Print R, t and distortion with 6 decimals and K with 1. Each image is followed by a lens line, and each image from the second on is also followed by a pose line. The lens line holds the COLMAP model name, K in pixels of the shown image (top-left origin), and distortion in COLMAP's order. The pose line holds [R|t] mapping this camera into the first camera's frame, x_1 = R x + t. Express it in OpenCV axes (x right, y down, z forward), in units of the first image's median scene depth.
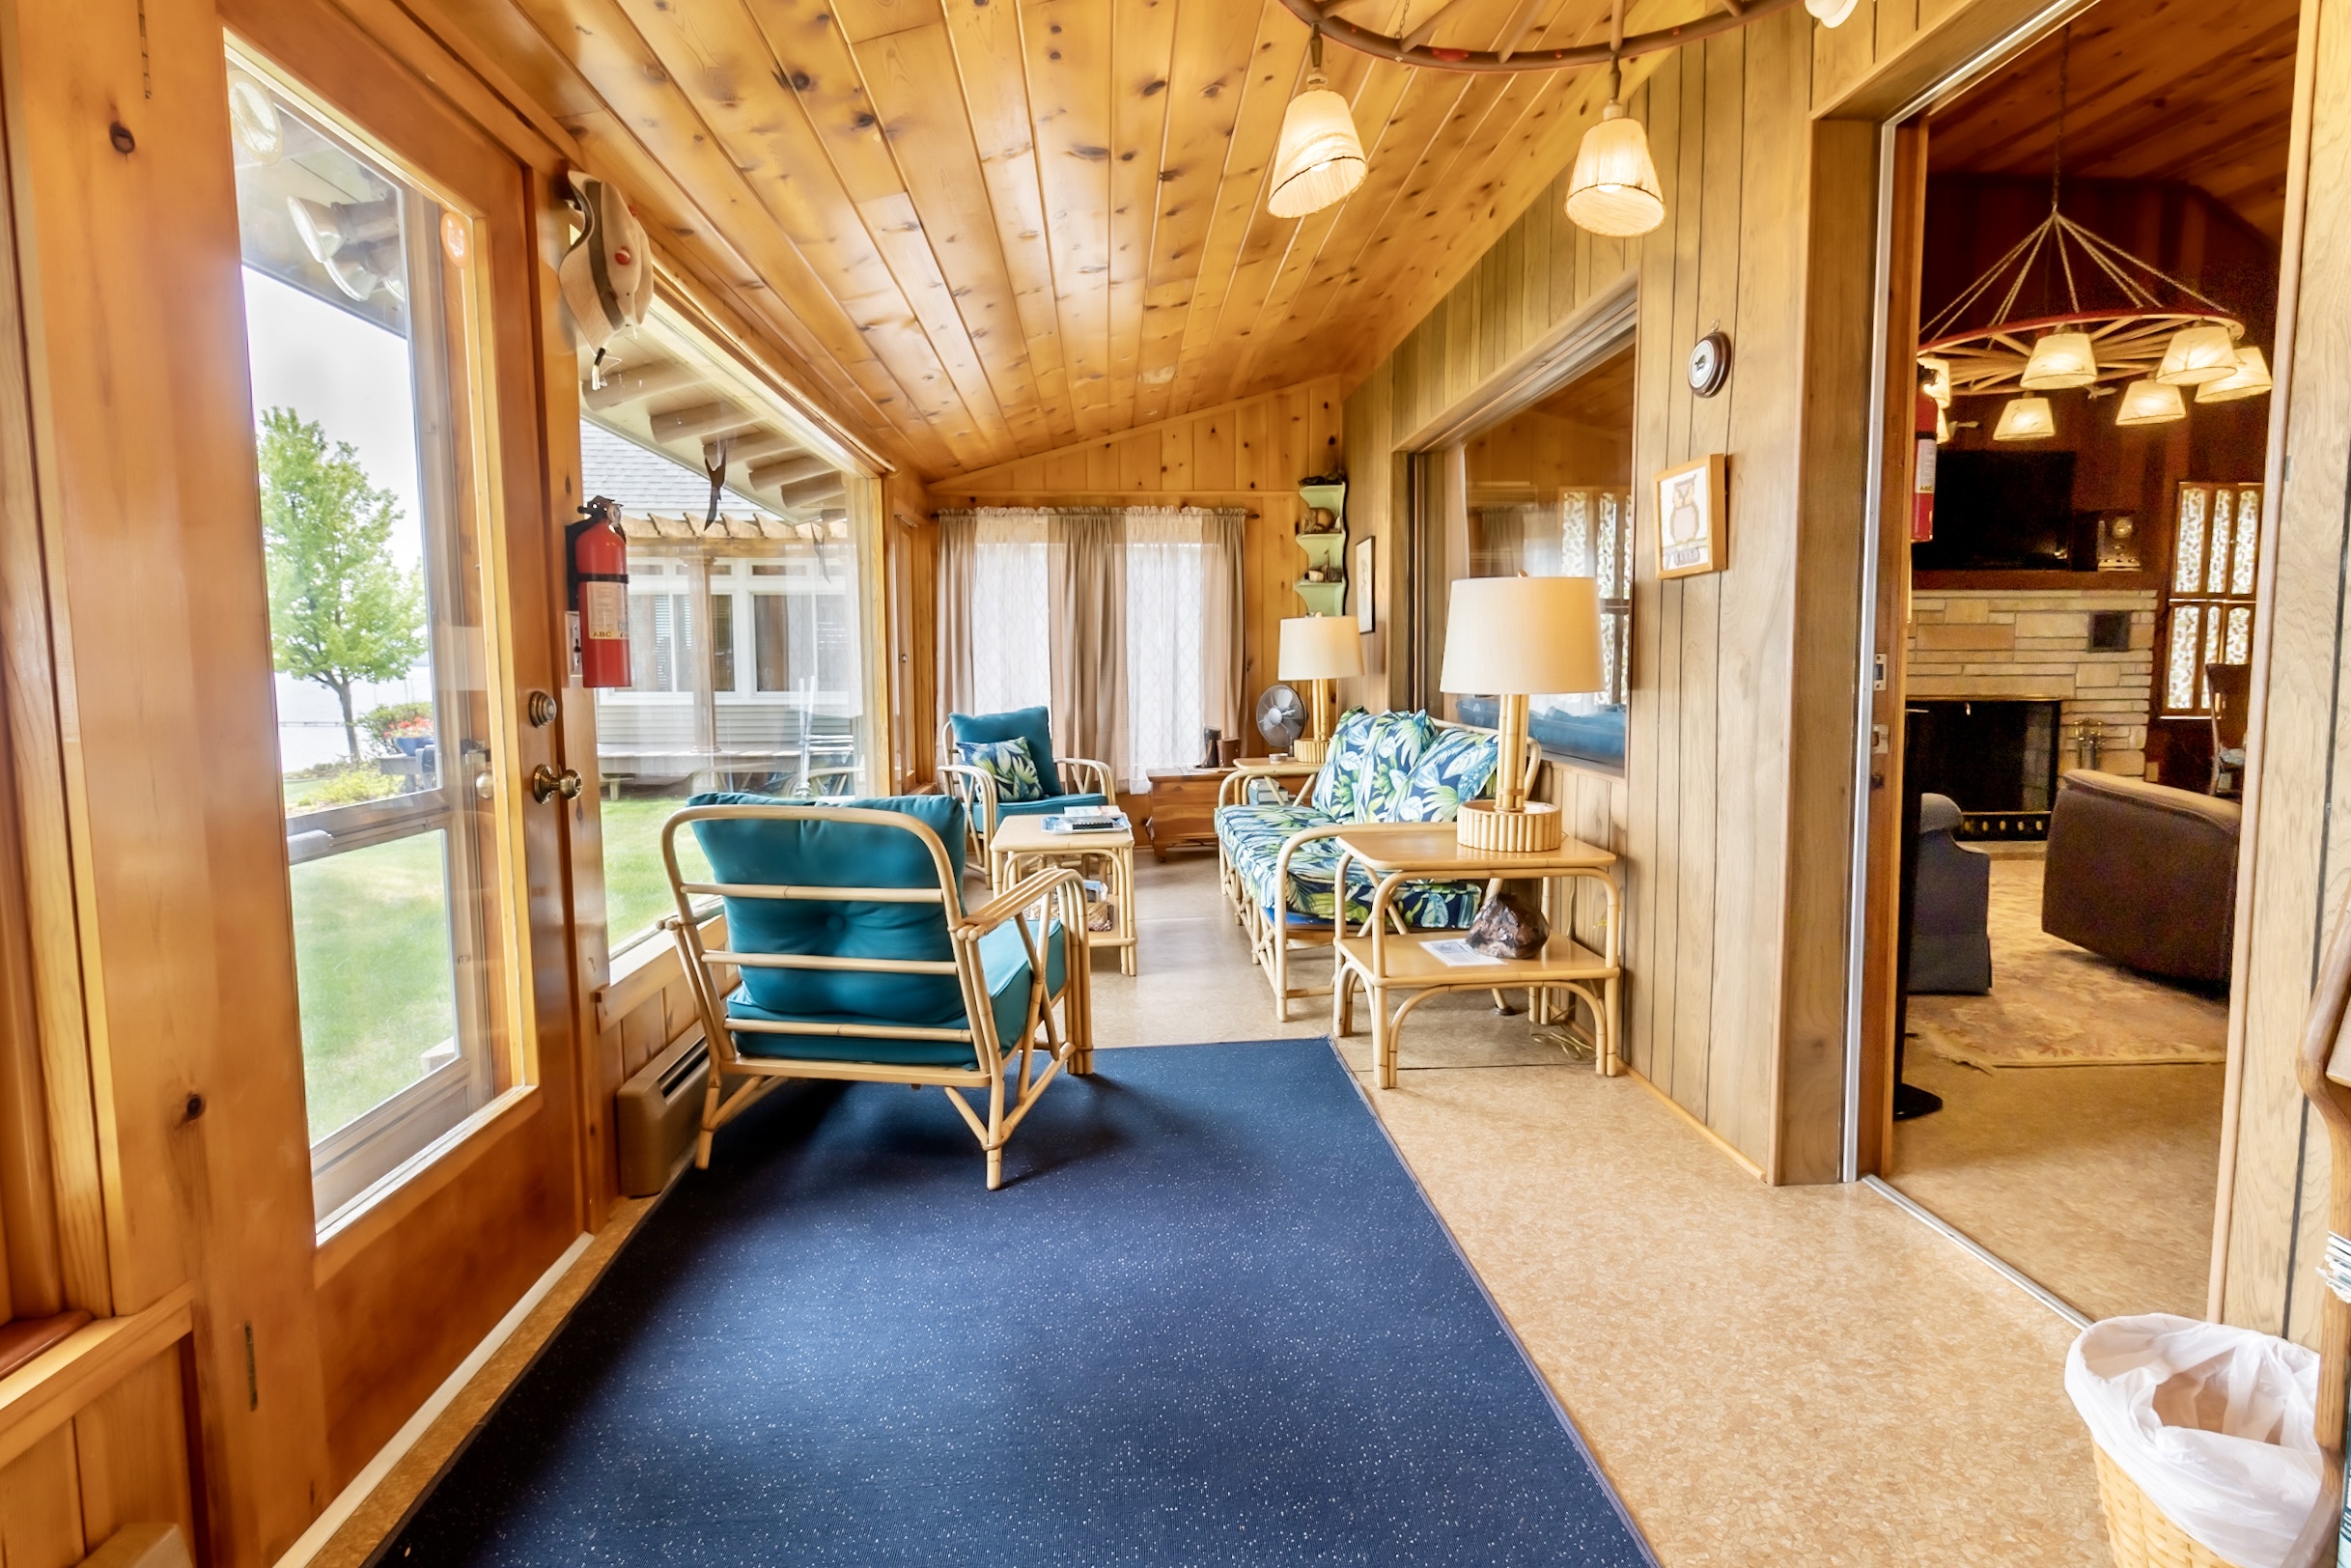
lens RADIAL K [[1139.2, 0, 1170.2], [0, 1139.2, 762.4], [0, 0, 1]] dist [-0.001676, 0.000390]
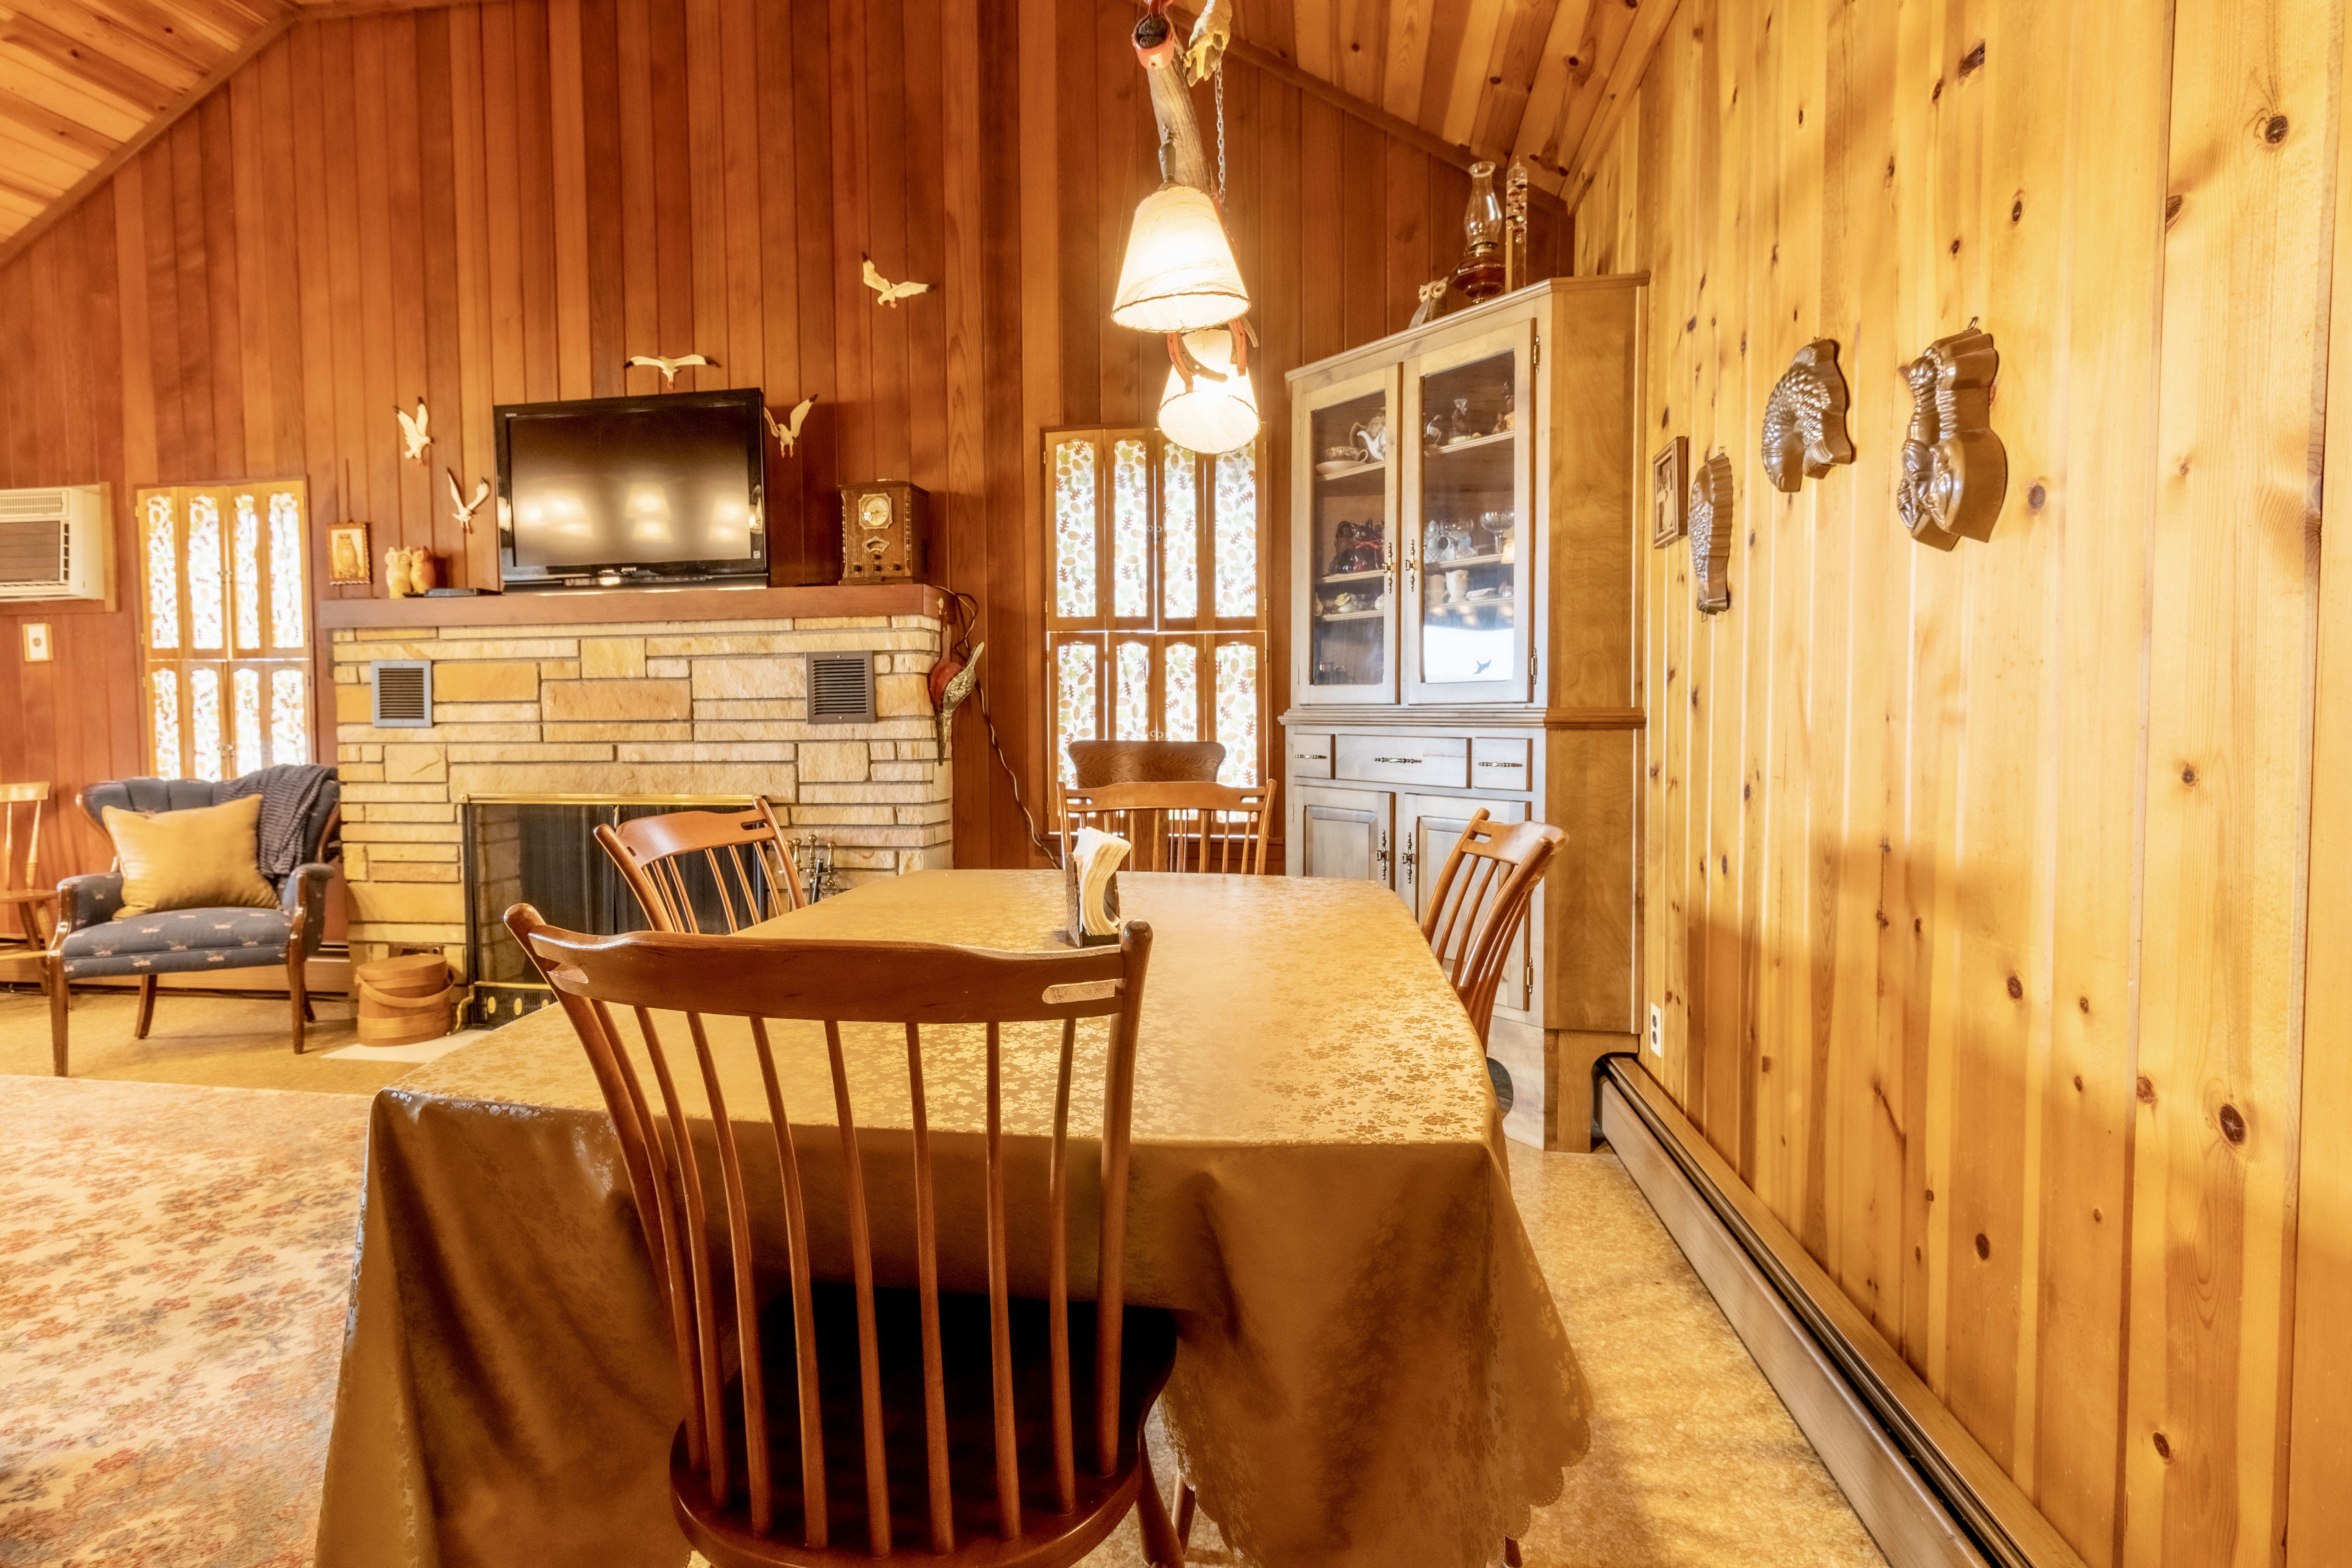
lens RADIAL K [[1136.9, 0, 1139.8], [0, 1136.9, 763.3], [0, 0, 1]] dist [0.006148, 0.000545]
pose [[0.974173, 0.003520, -0.225776, 1.138347], [-0.014305, 0.998832, -0.046152, -0.052861], [0.225350, 0.048190, 0.973085, 0.479430]]
